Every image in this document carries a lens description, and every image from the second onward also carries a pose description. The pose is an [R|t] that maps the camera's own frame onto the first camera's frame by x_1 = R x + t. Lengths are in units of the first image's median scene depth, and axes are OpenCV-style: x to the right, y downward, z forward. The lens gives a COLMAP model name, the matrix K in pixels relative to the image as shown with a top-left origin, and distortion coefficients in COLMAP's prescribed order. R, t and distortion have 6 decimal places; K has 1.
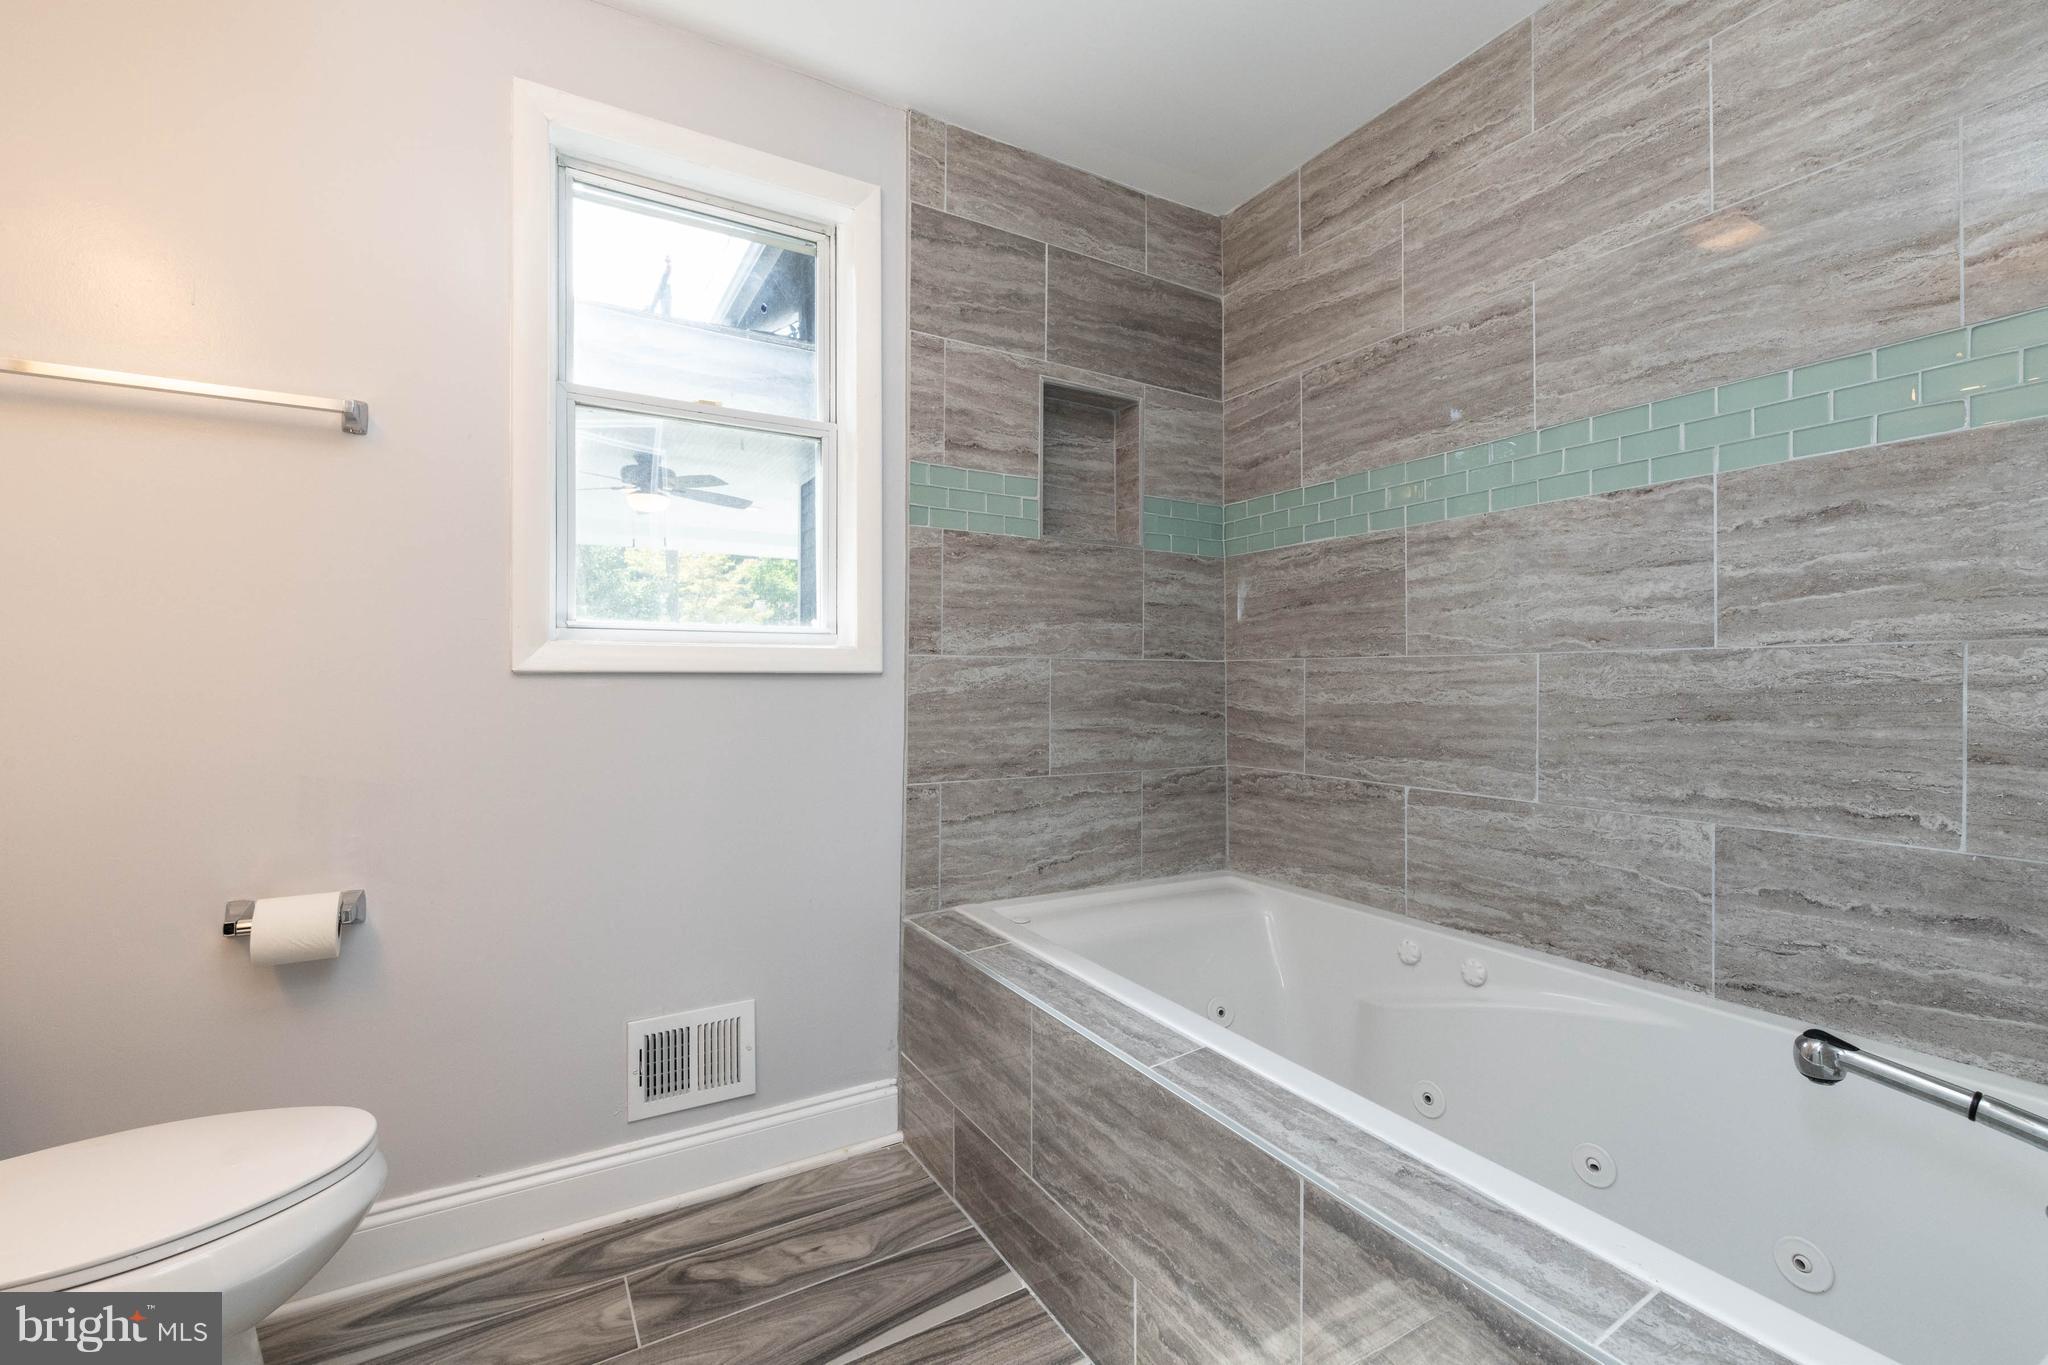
lens RADIAL K [[881.2, 0, 1028.5], [0, 881.2, 676.2], [0, 0, 1]] dist [-0.000487, -0.000183]
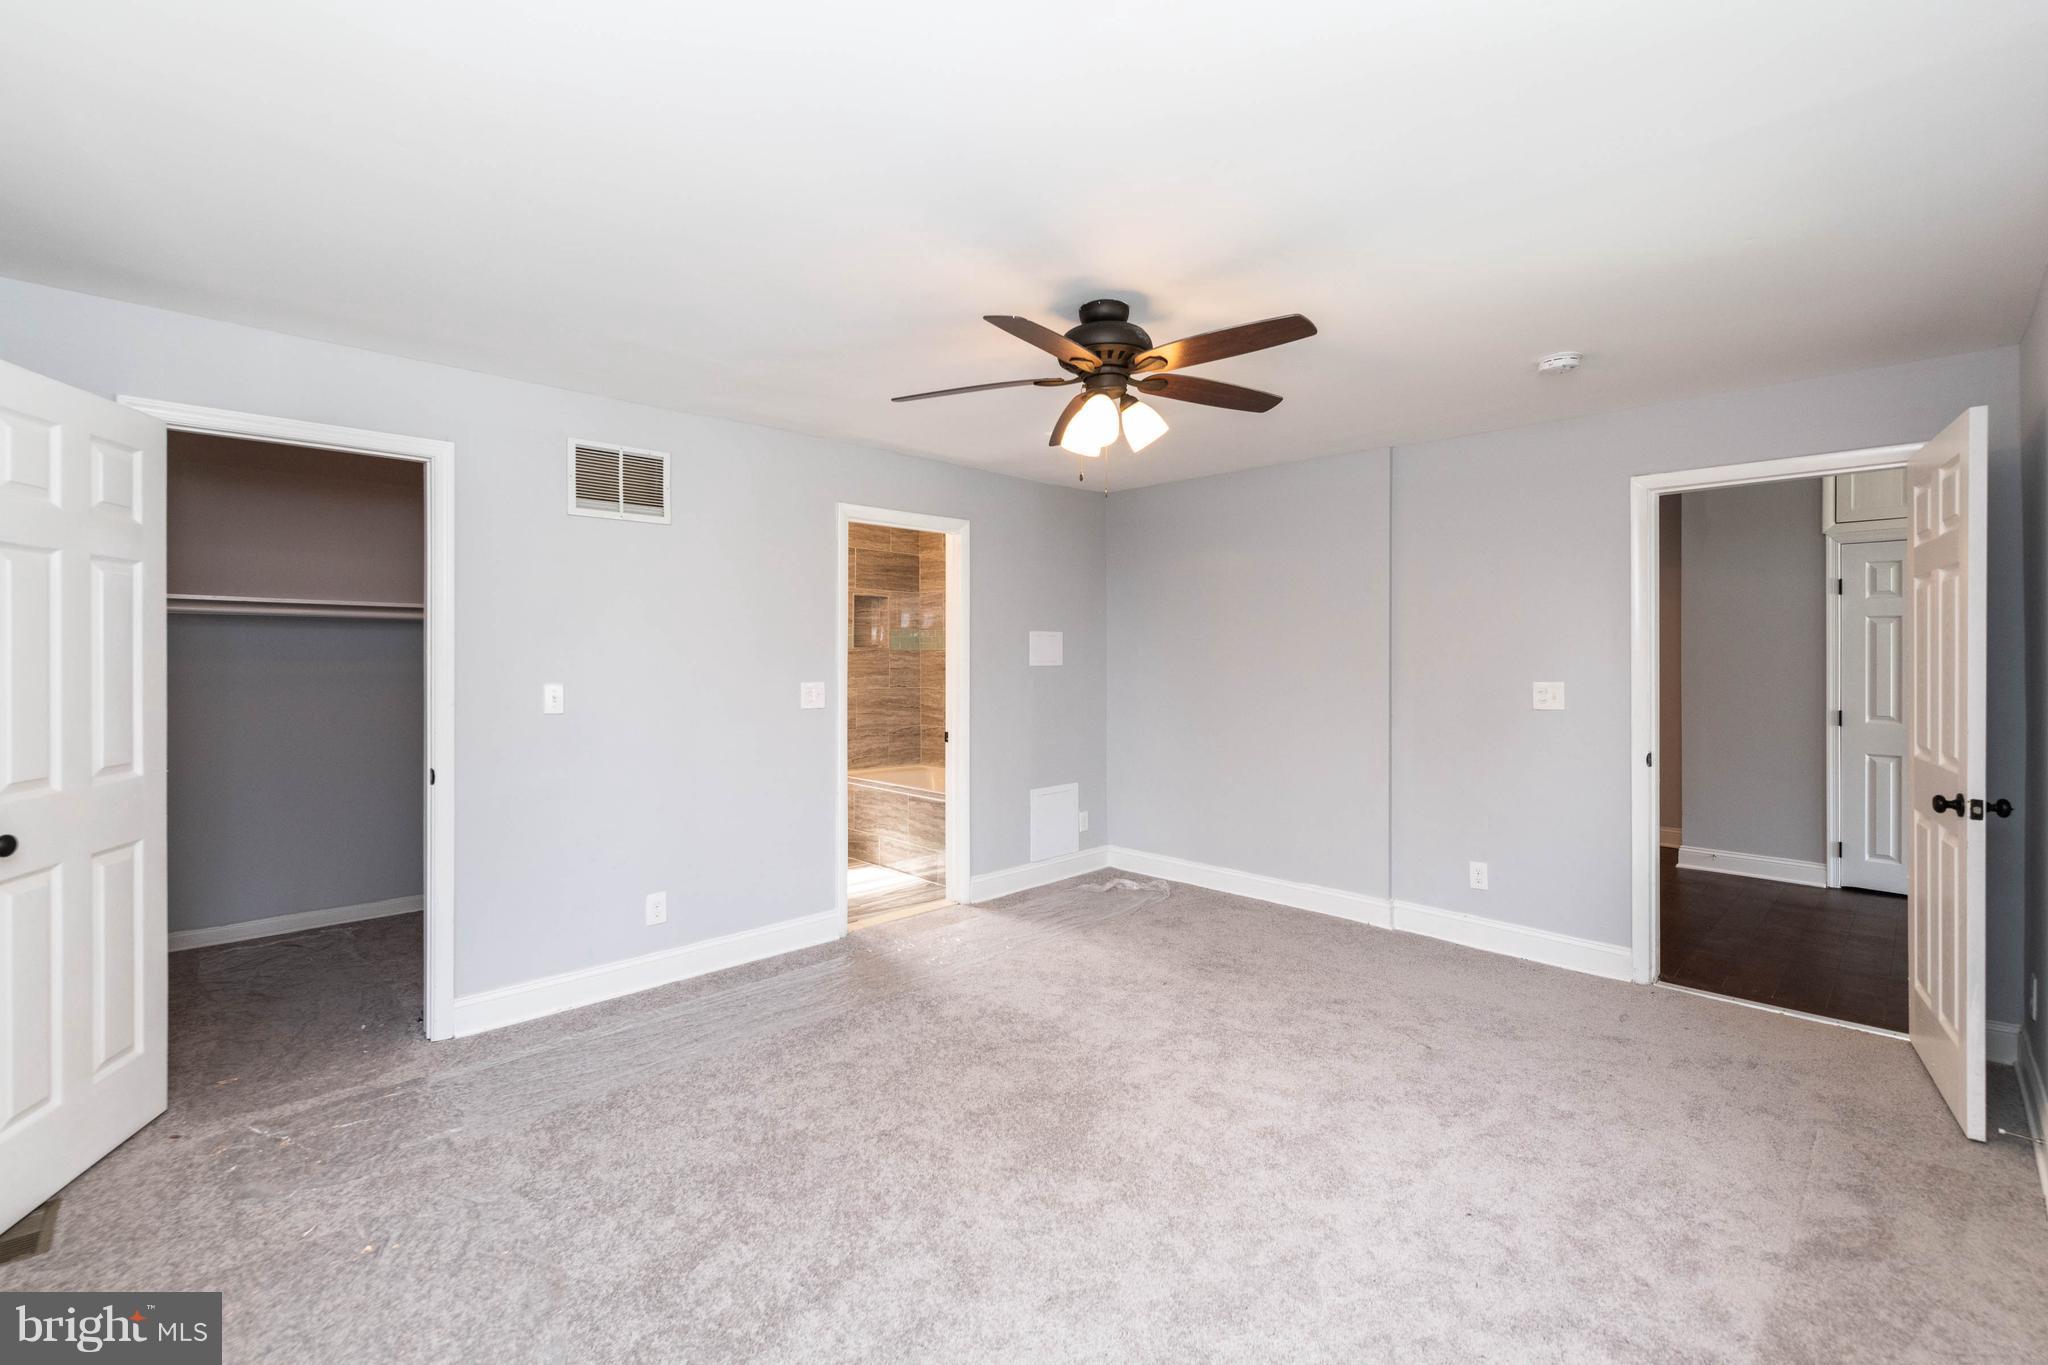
lens RADIAL K [[881.2, 0, 1028.5], [0, 881.2, 676.2], [0, 0, 1]] dist [-0.000487, -0.000183]
pose [[0.970890, 0.001055, 0.239524, -0.113959], [-0.006307, 0.999756, 0.021161, -0.119866], [-0.239443, -0.022056, 0.970660, -1.854306]]
